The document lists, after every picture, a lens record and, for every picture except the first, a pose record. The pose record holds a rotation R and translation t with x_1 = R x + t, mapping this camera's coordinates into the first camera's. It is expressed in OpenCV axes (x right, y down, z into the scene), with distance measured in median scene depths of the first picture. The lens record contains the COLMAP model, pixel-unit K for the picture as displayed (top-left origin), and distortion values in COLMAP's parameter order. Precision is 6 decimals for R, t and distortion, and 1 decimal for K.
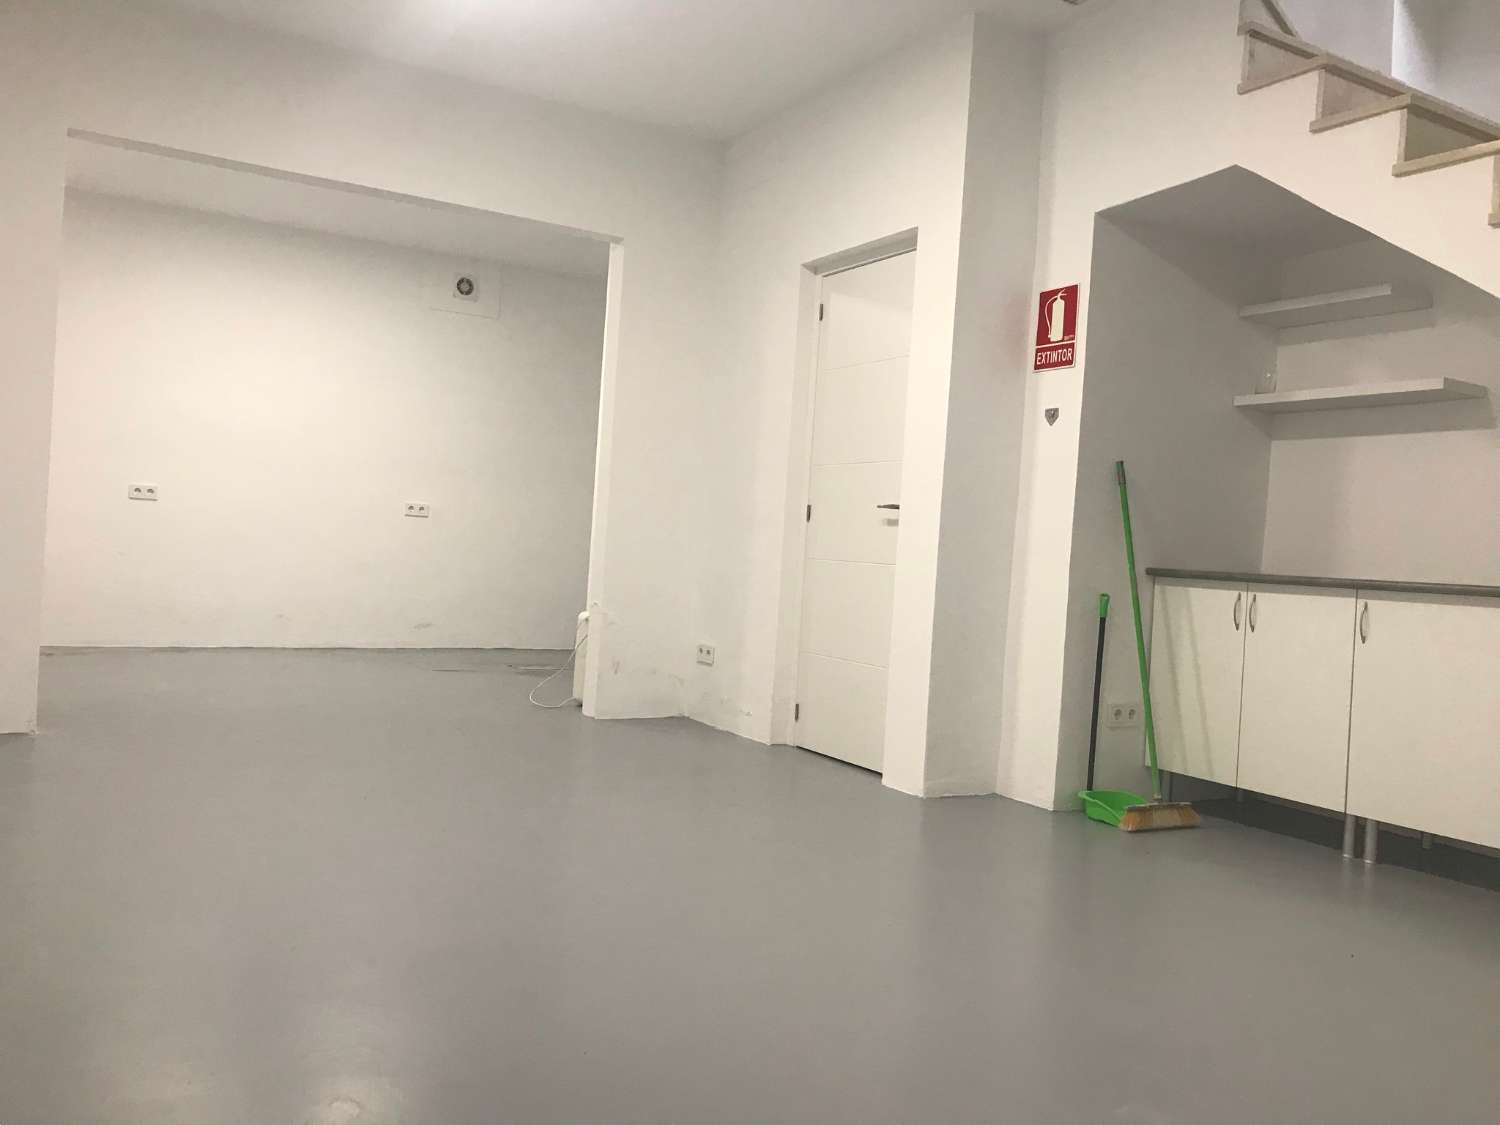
lens RADIAL K [[1235.6, 0, 749.5], [0, 1235.6, 551.5], [0, 0, 1]] dist [0.042807, -0.037508]
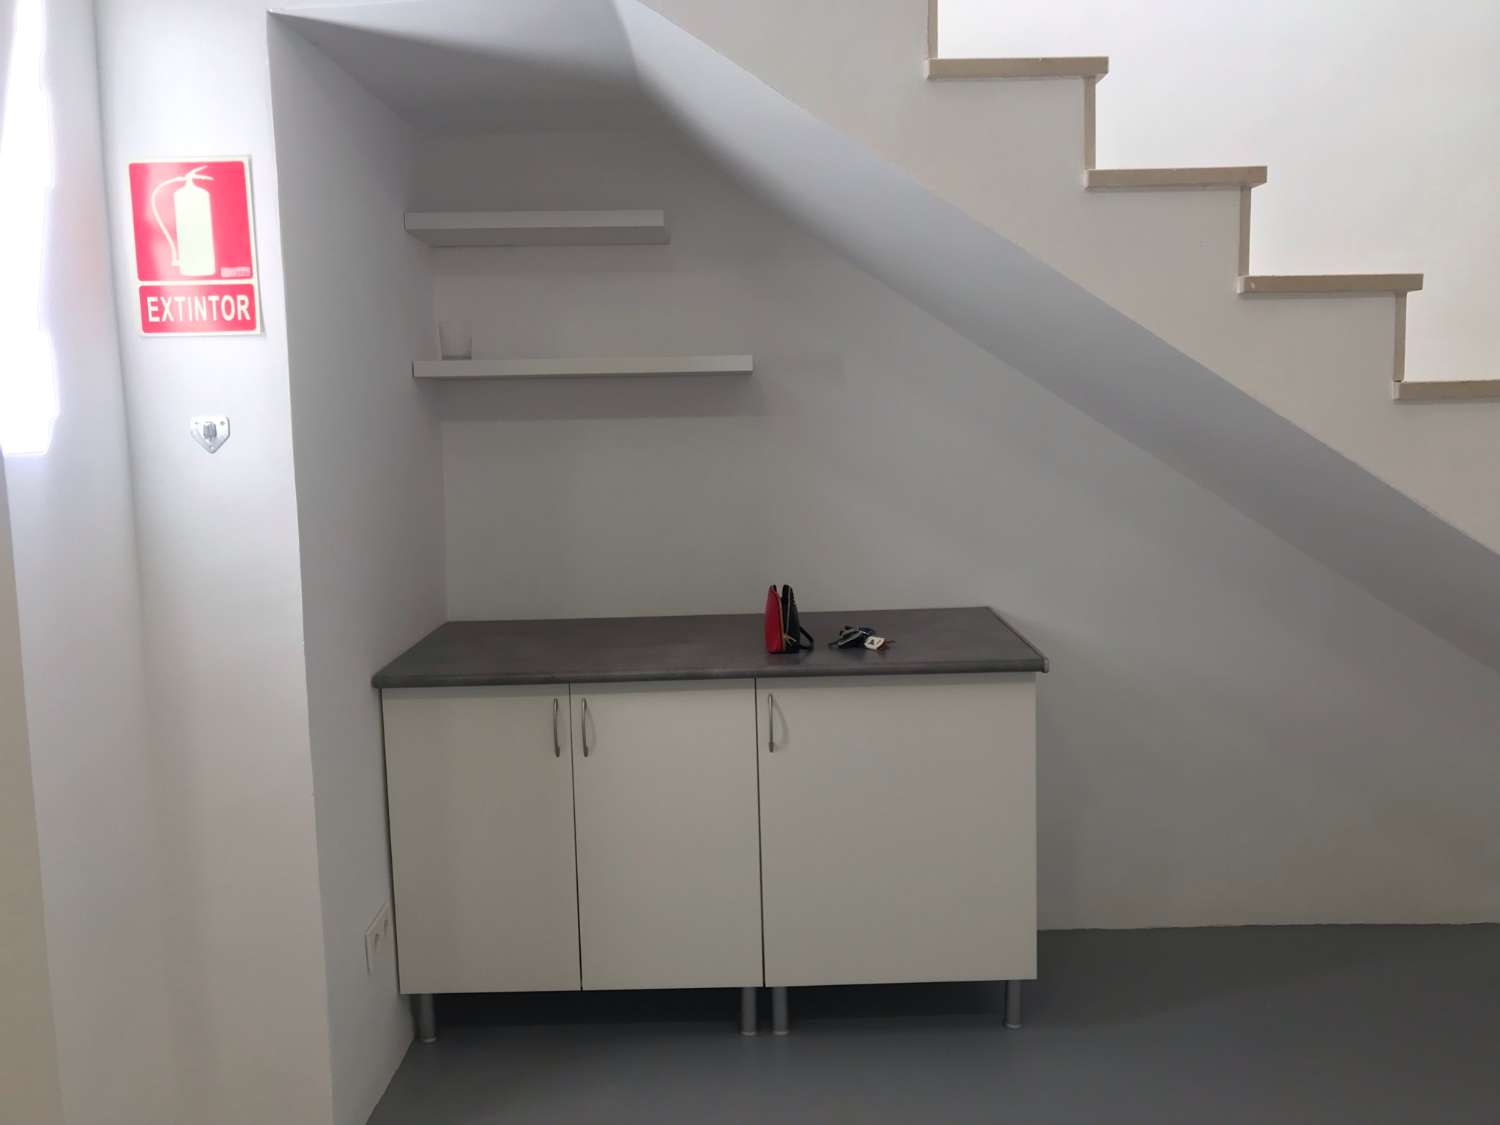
lens RADIAL K [[1235.6, 0, 754.2], [0, 1235.6, 546.0], [0, 0, 1]] dist [0.042807, -0.037508]
pose [[0.501122, -0.171711, 0.848170, -0.073990], [0.056783, 0.984529, 0.165768, -0.141857], [-0.863512, -0.034908, 0.503119, 0.600950]]
